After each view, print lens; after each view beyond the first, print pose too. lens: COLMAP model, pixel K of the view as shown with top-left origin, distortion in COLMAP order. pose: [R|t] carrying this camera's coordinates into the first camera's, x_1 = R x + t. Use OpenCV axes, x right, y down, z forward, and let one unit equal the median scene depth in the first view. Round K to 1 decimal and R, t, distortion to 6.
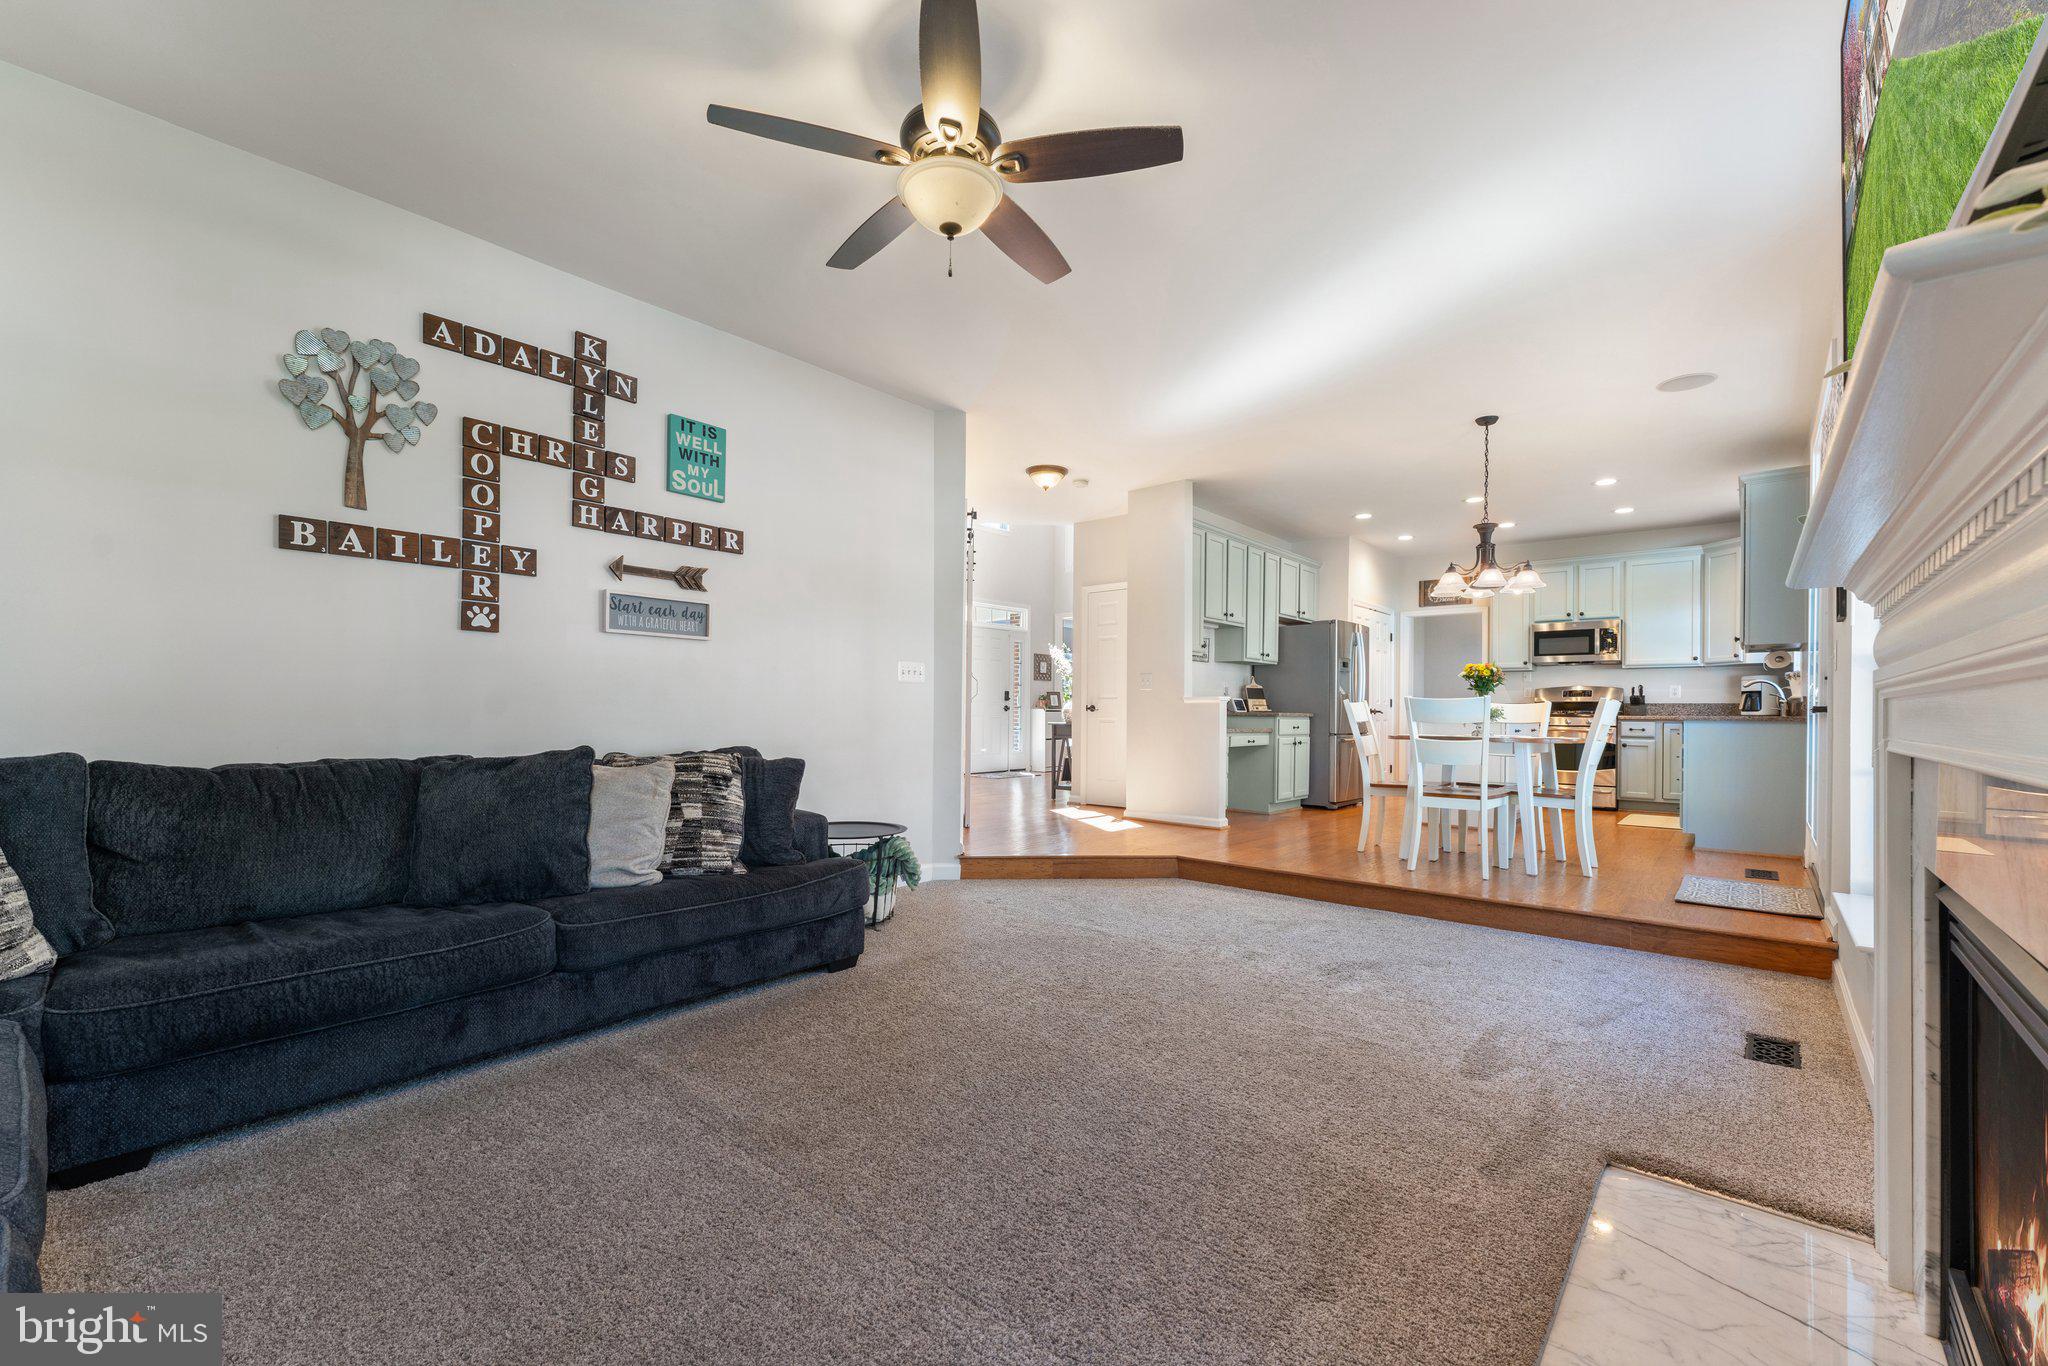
lens RADIAL K [[836.0, 0, 1014.0], [0, 836.0, 716.0], [0, 0, 1]] dist [0.001795, 0.000072]
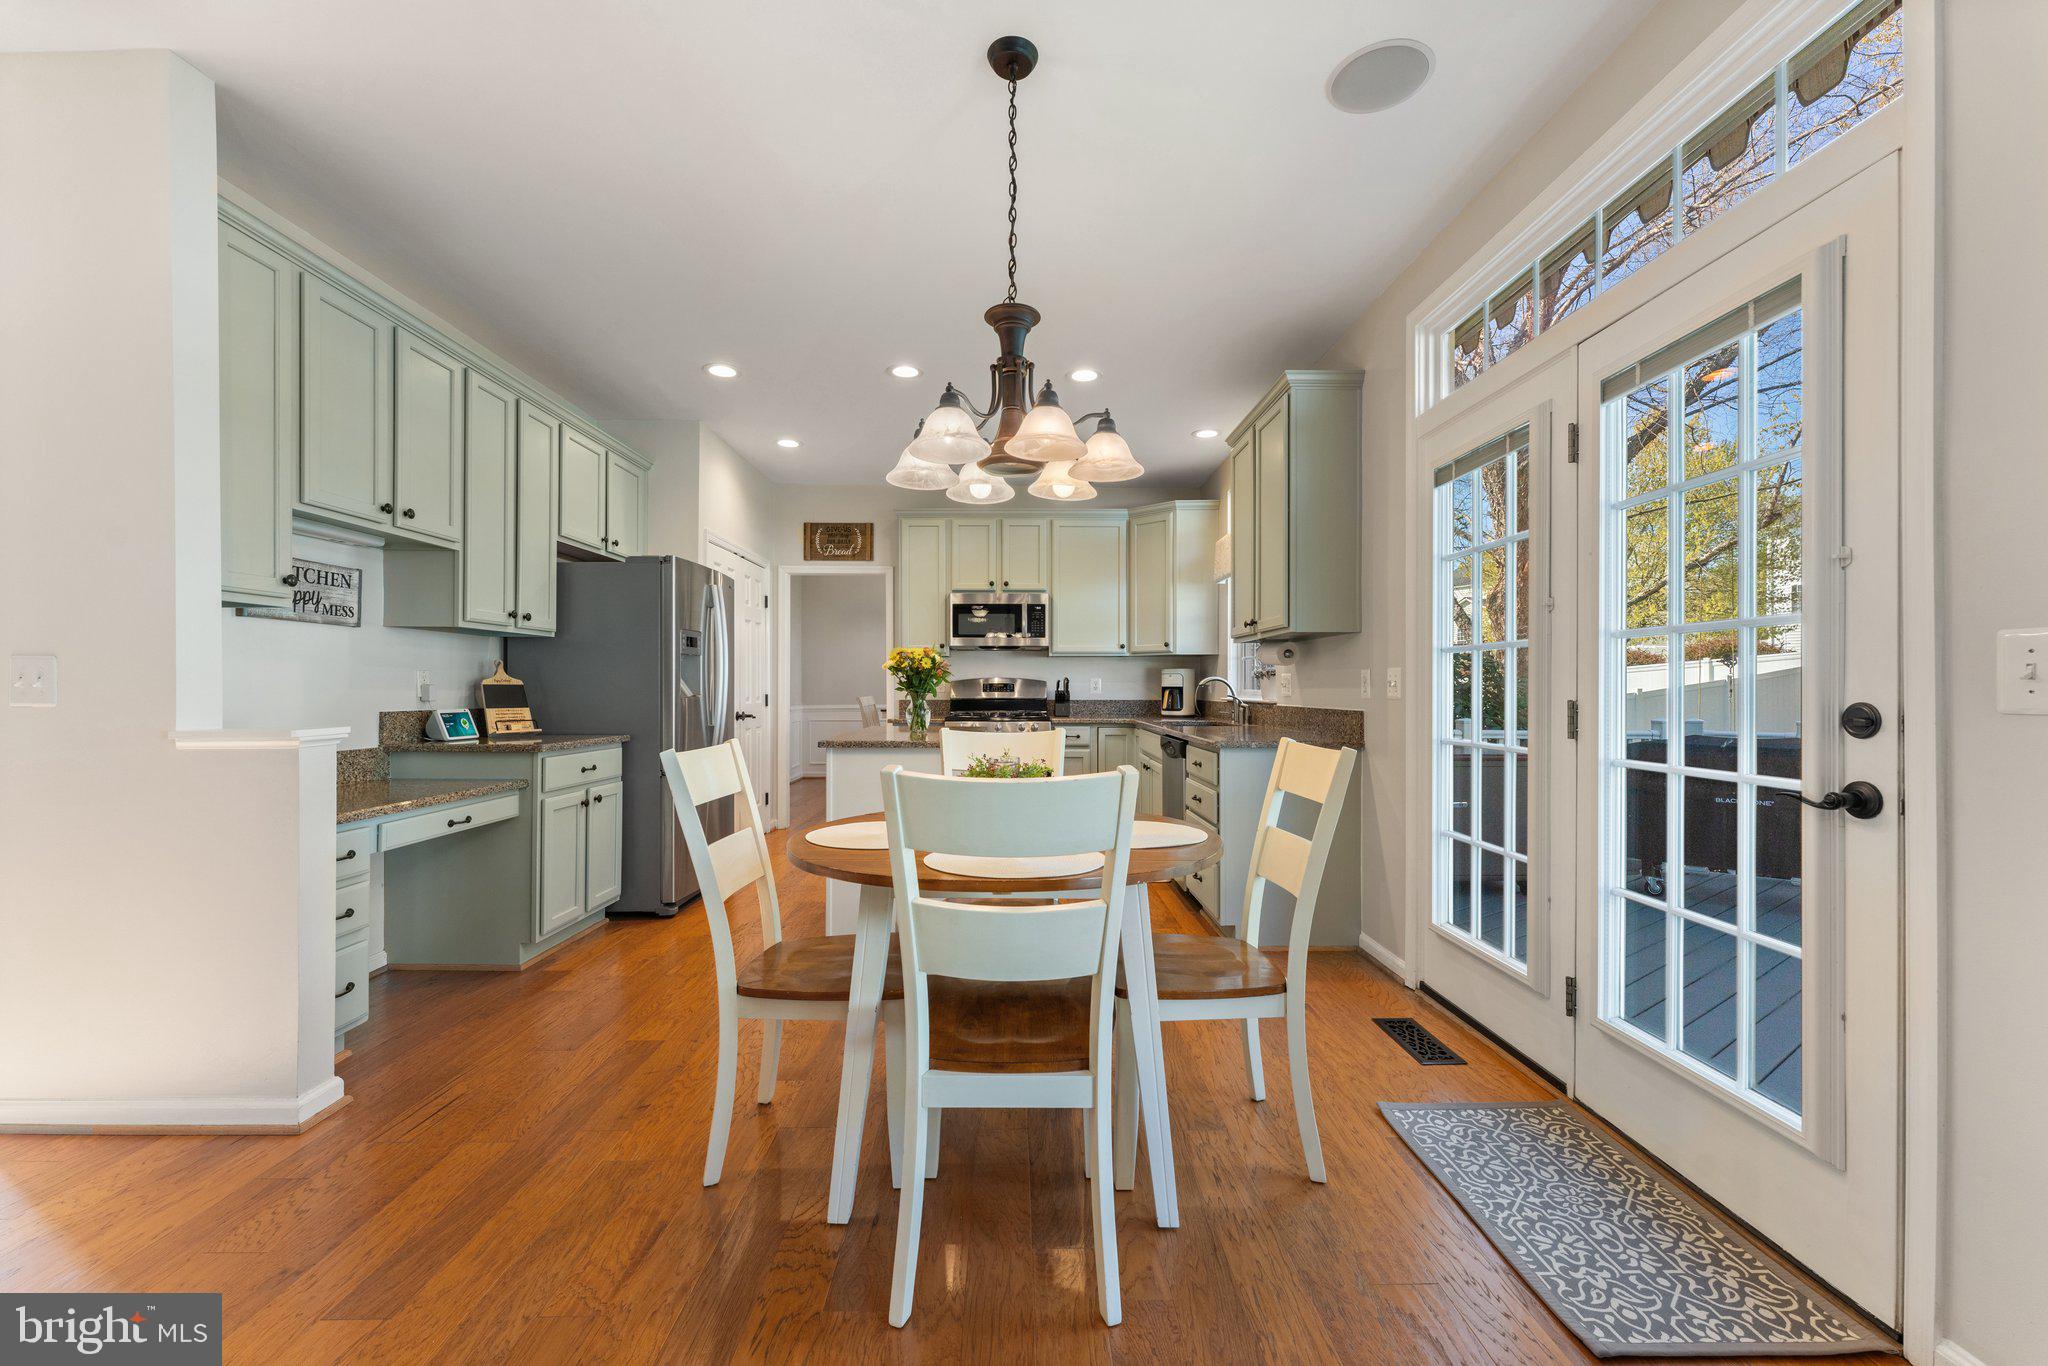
lens RADIAL K [[849.8, 0, 1024.0], [0, 849.8, 683.0], [0, 0, 1]] dist [0.001764, 0.000061]
pose [[0.743653, -0.003306, 0.668557, 0.189404], [0.009186, 0.999944, -0.005273, -0.029845], [-0.668503, 0.010062, 0.743642, 0.450952]]
